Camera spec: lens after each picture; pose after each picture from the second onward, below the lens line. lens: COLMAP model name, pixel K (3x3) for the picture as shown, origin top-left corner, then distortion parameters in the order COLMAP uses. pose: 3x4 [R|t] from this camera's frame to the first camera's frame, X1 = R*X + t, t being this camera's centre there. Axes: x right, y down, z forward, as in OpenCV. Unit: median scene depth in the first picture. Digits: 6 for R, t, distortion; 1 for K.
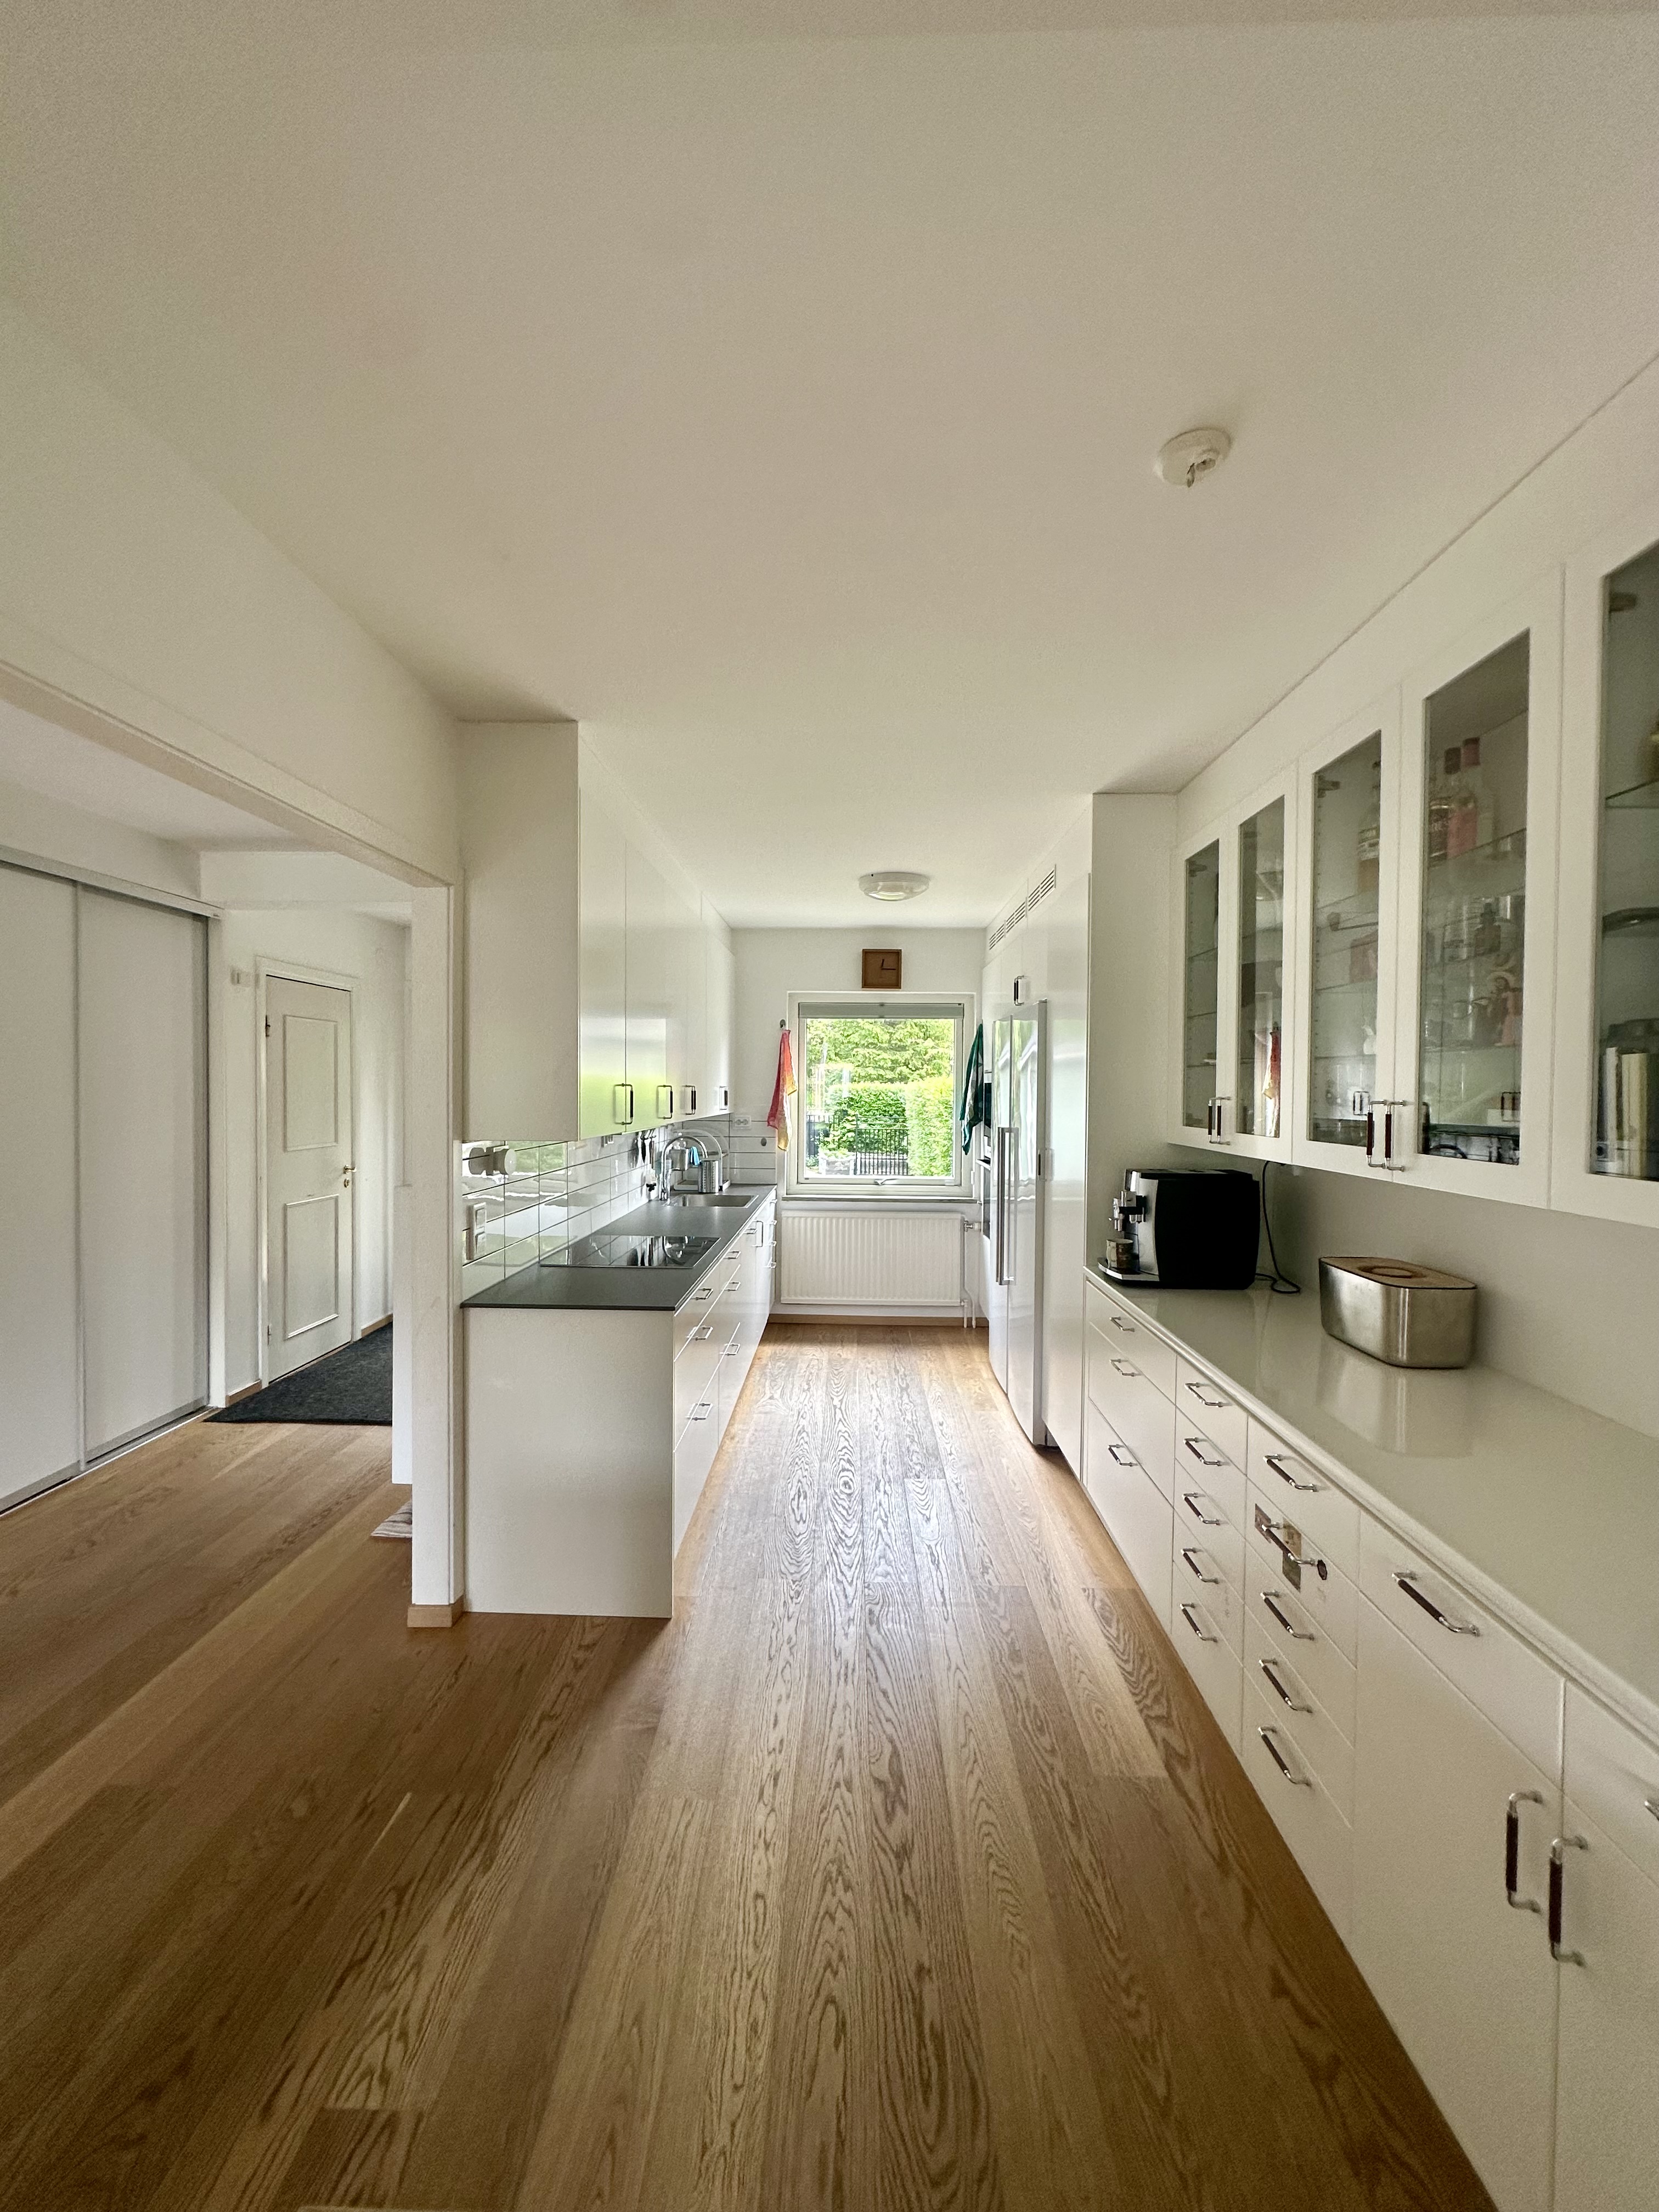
lens RADIAL K [[890.3, 0, 827.0], [0, 890.3, 1104.3], [0, 0, 1]] dist [-0.002033, 0.000050]
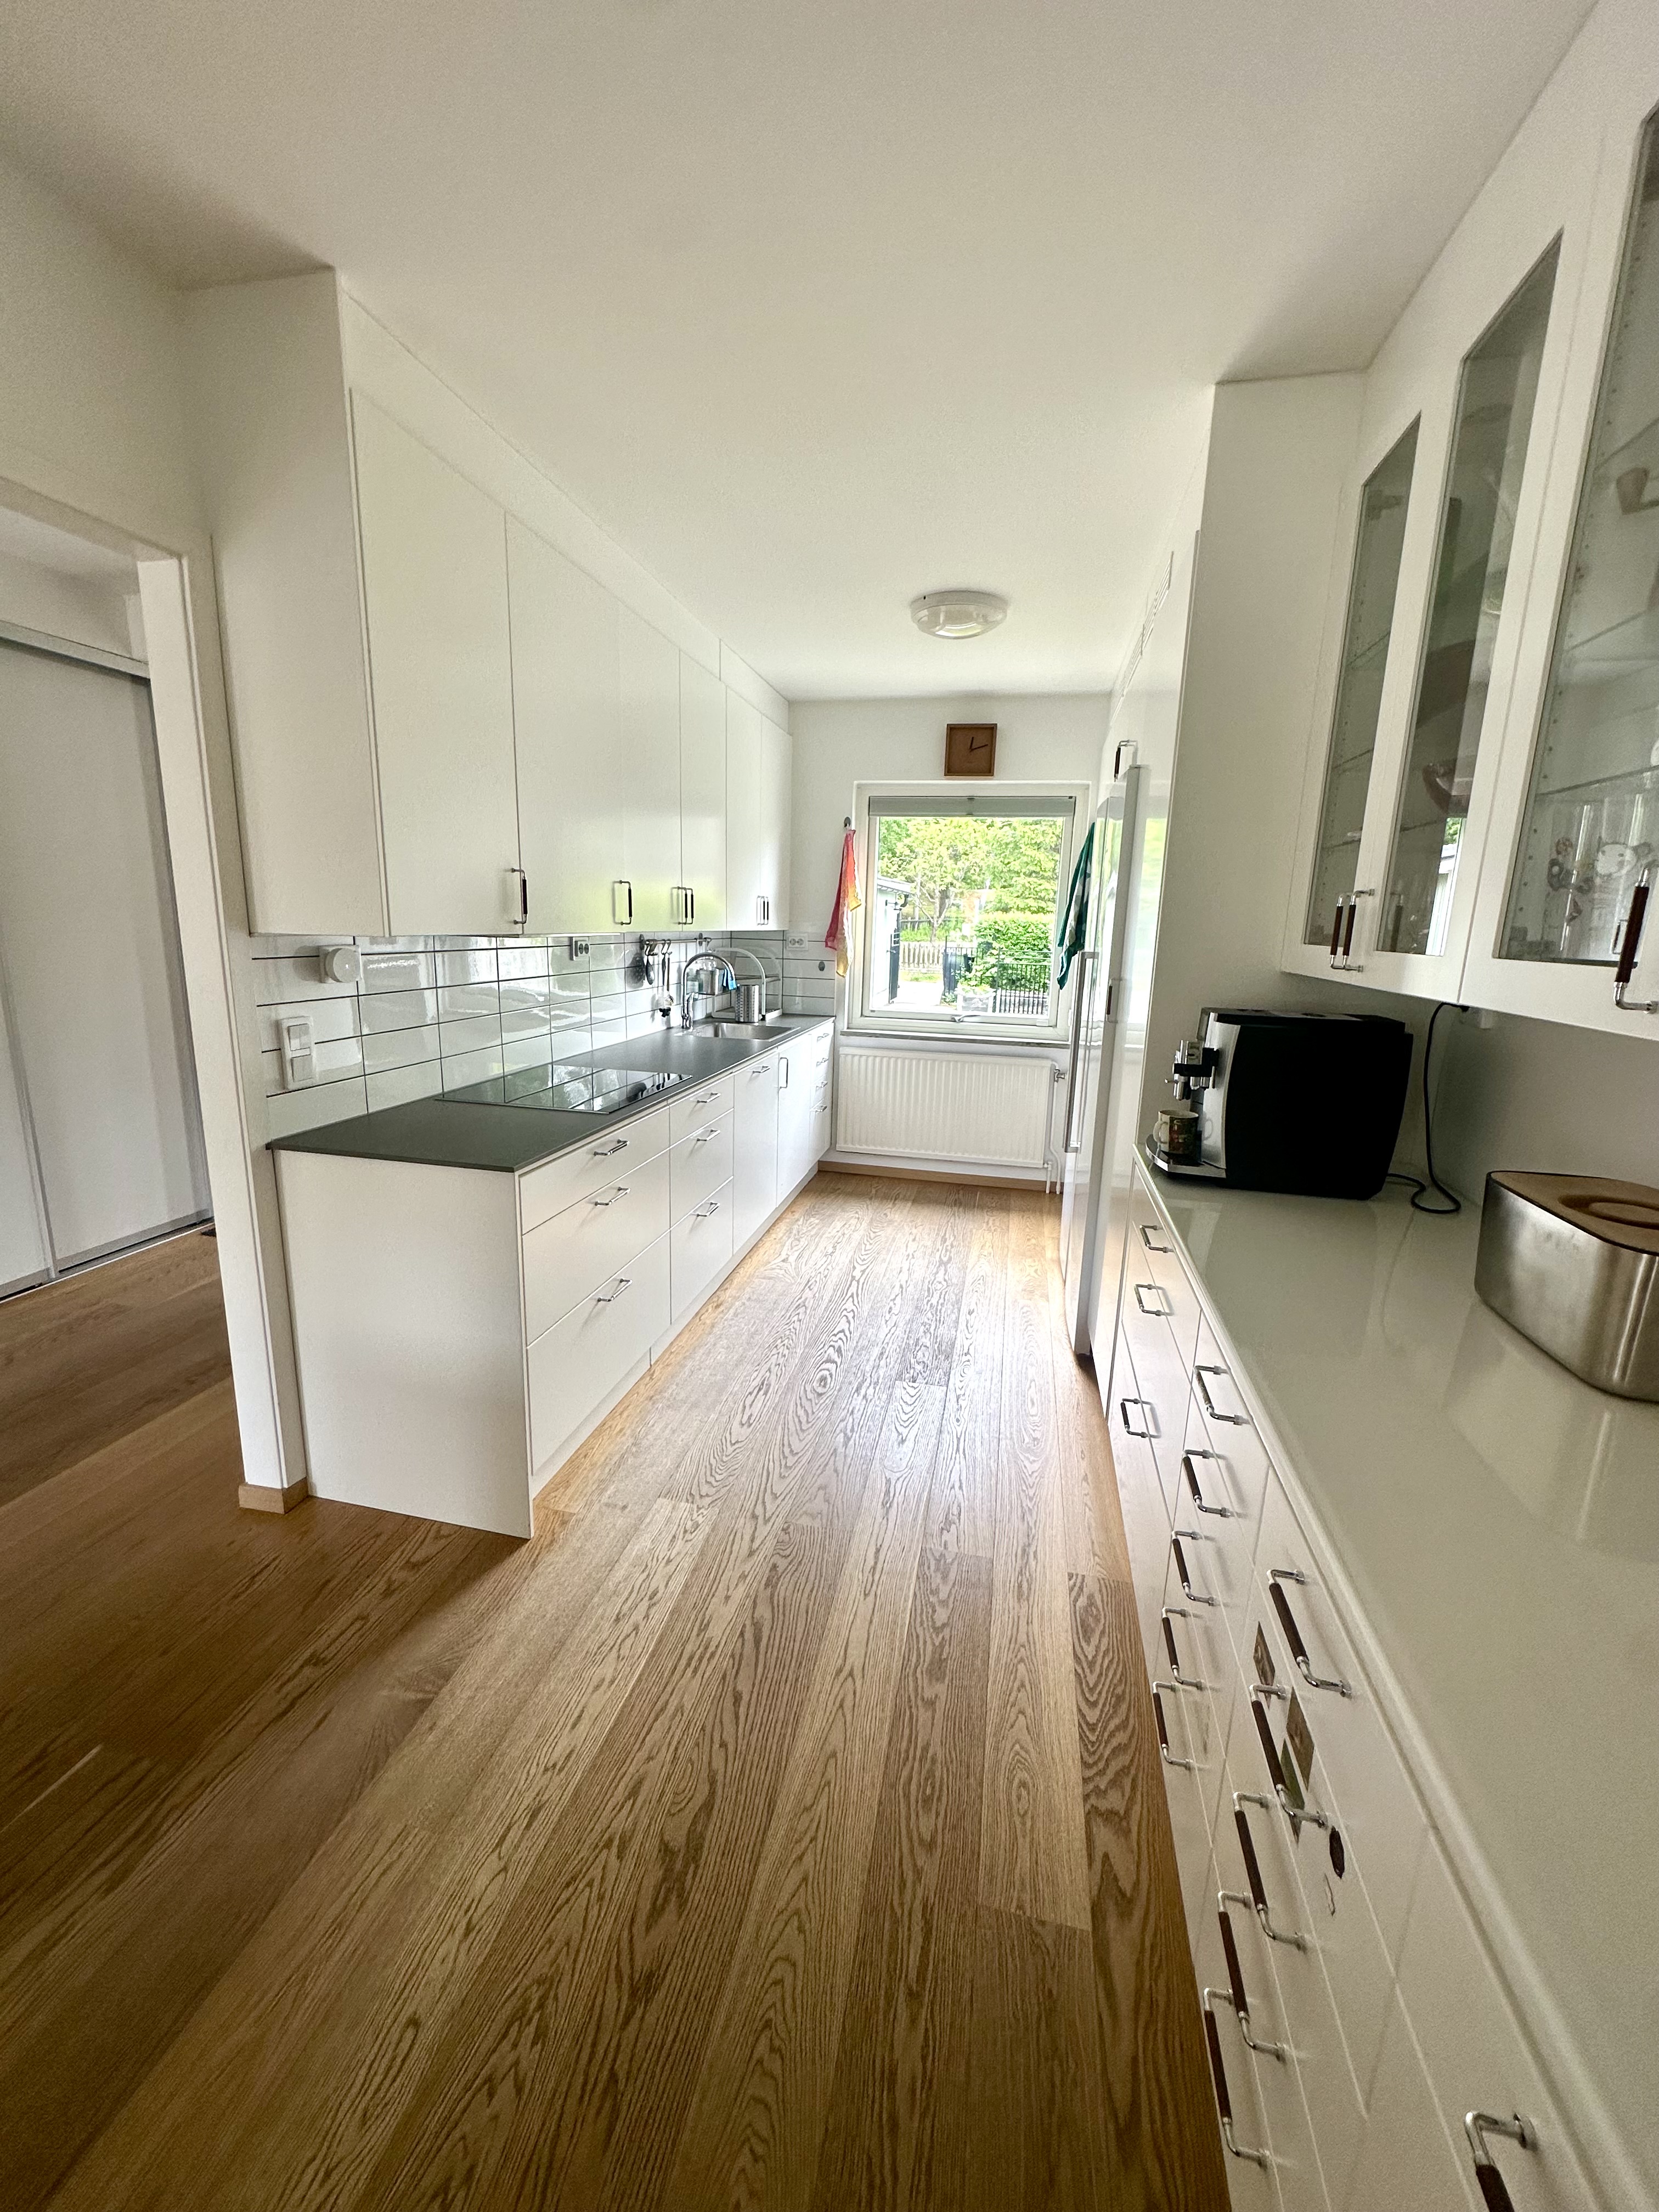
lens RADIAL K [[885.5, 0, 828.4], [0, 885.5, 1103.2], [0, 0, 1]] dist [-0.003223, 0.000412]
pose [[0.981976, 0.058364, -0.179767, 0.194902], [-0.024587, 0.982492, 0.184676, 0.029428], [0.187398, -0.176928, 0.966219, 0.313335]]
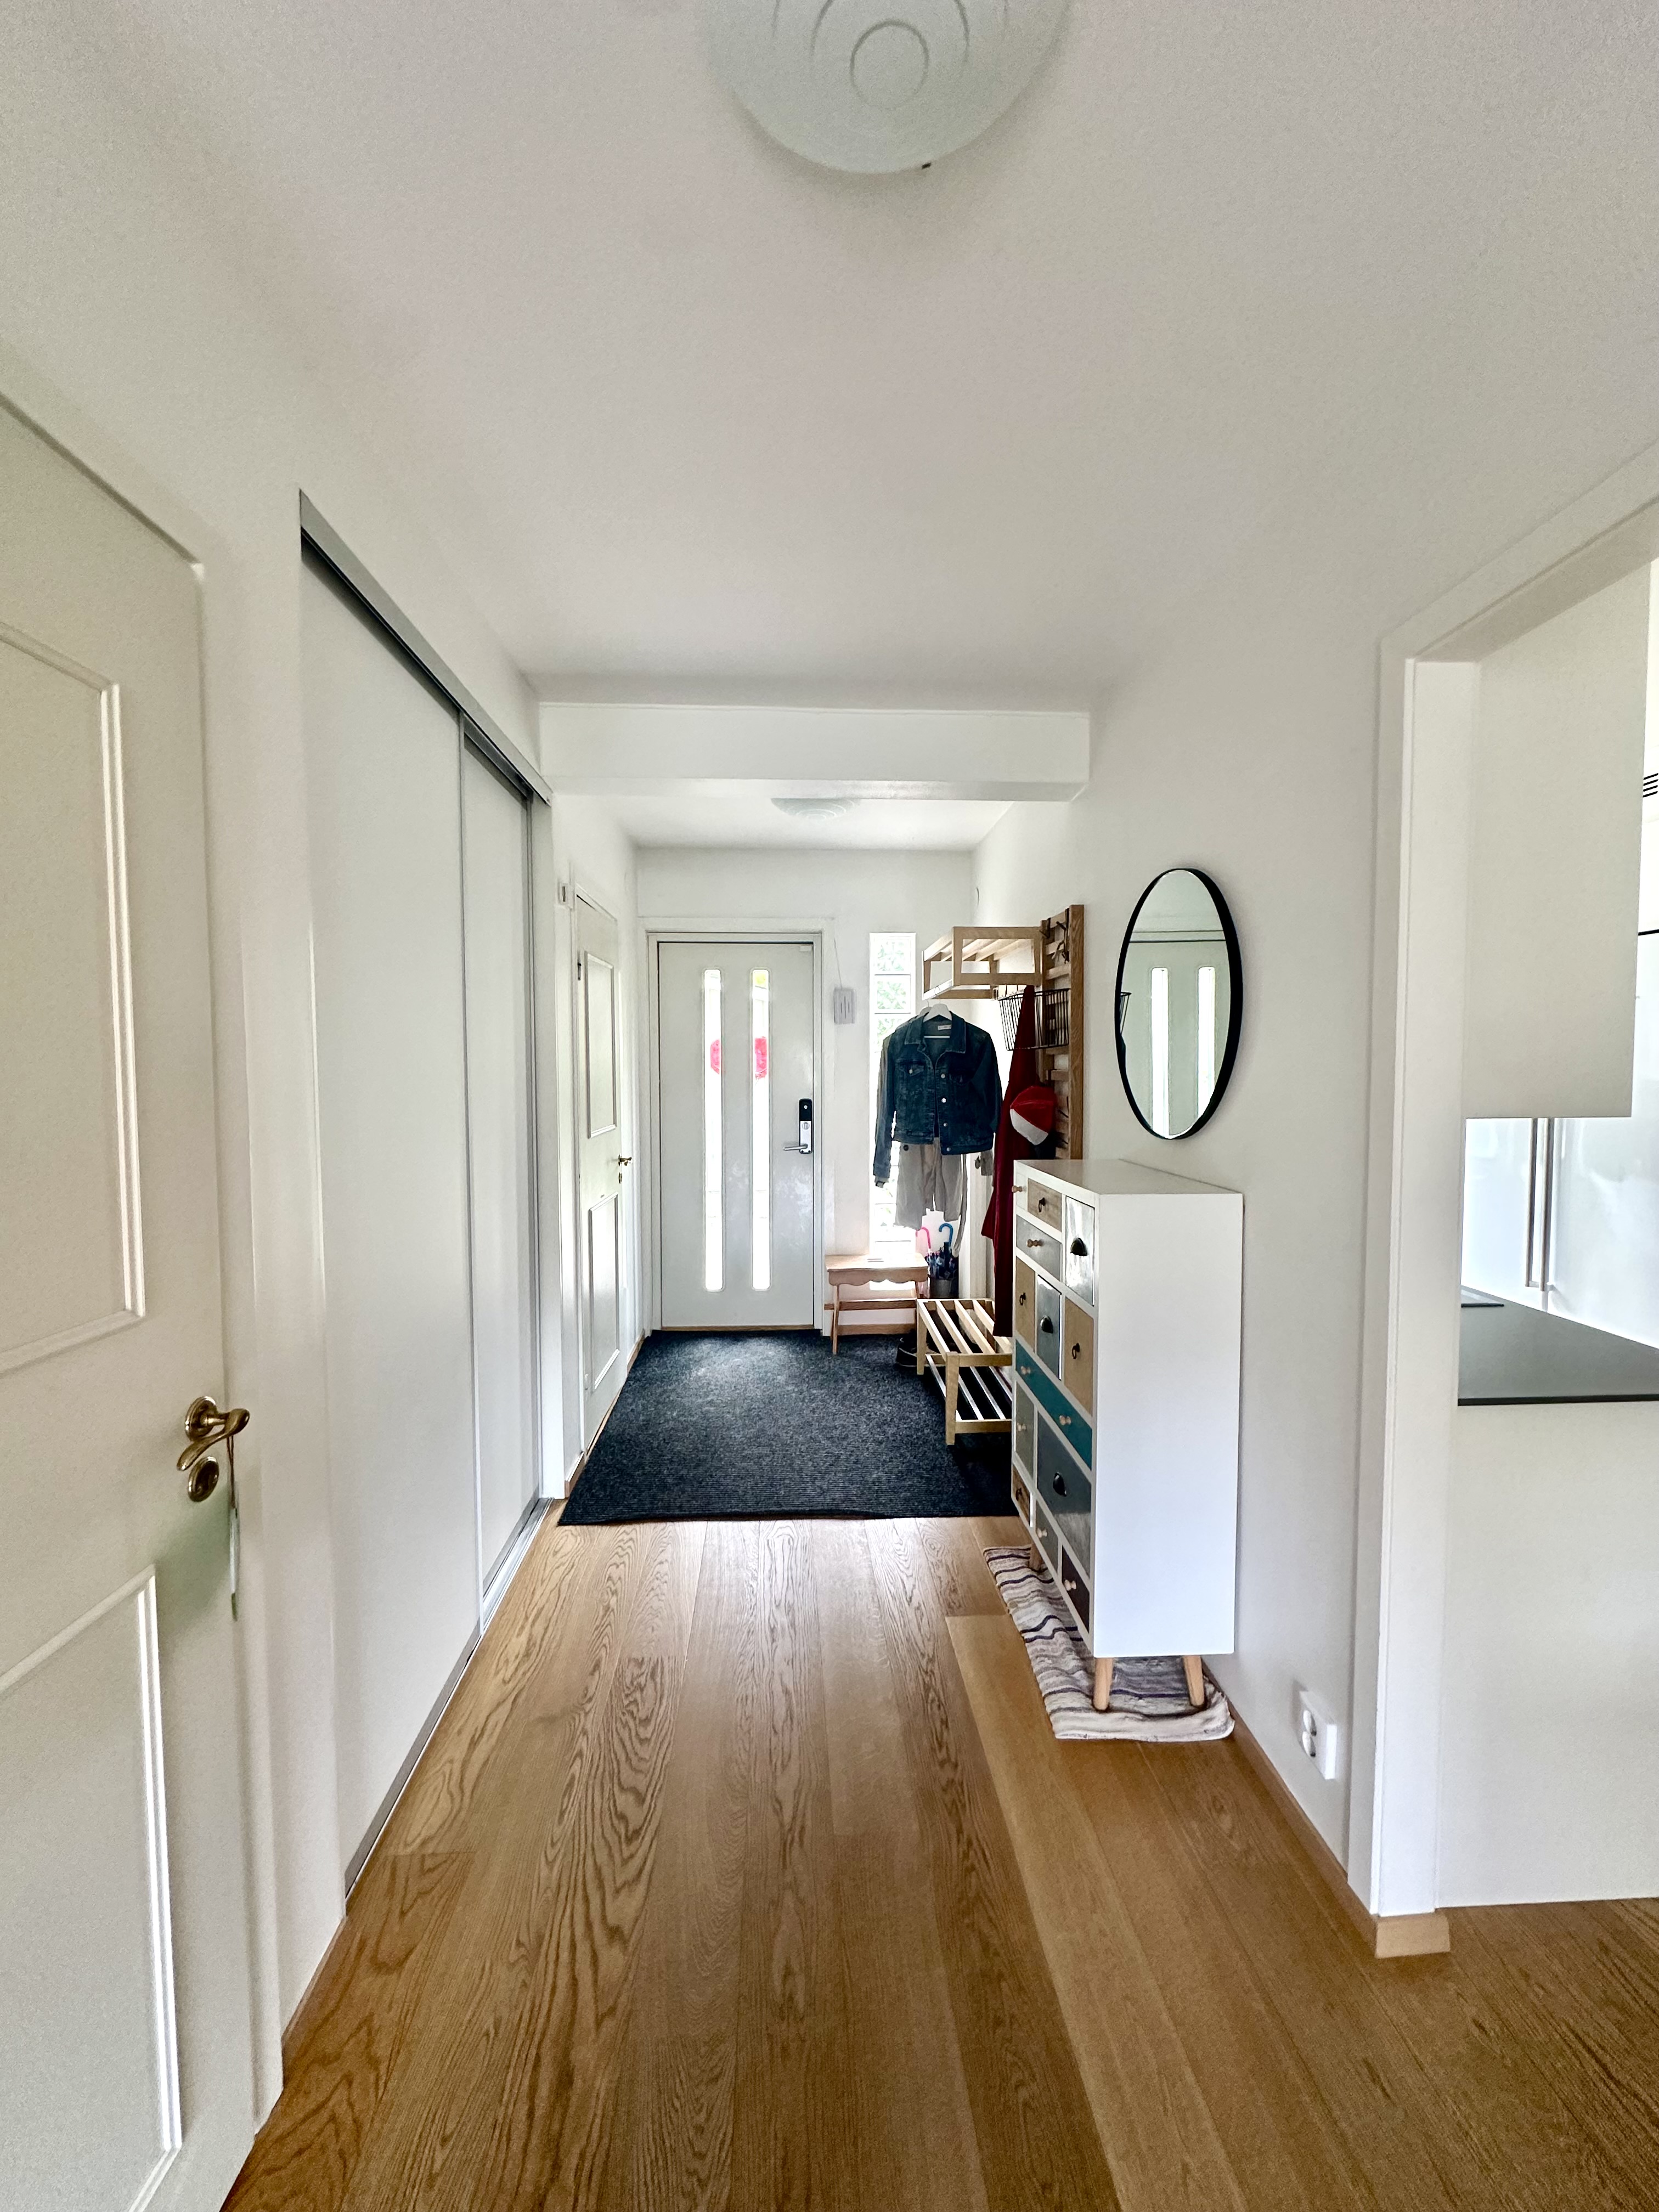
lens RADIAL K [[885.5, 0, 828.4], [0, 885.5, 1103.2], [0, 0, 1]] dist [-0.003223, 0.000412]
pose [[0.996199, -0.014101, 0.085963, -0.777983], [0.011816, 0.999565, 0.027037, 0.012865], [-0.086307, -0.025918, 0.995931, 0.425123]]
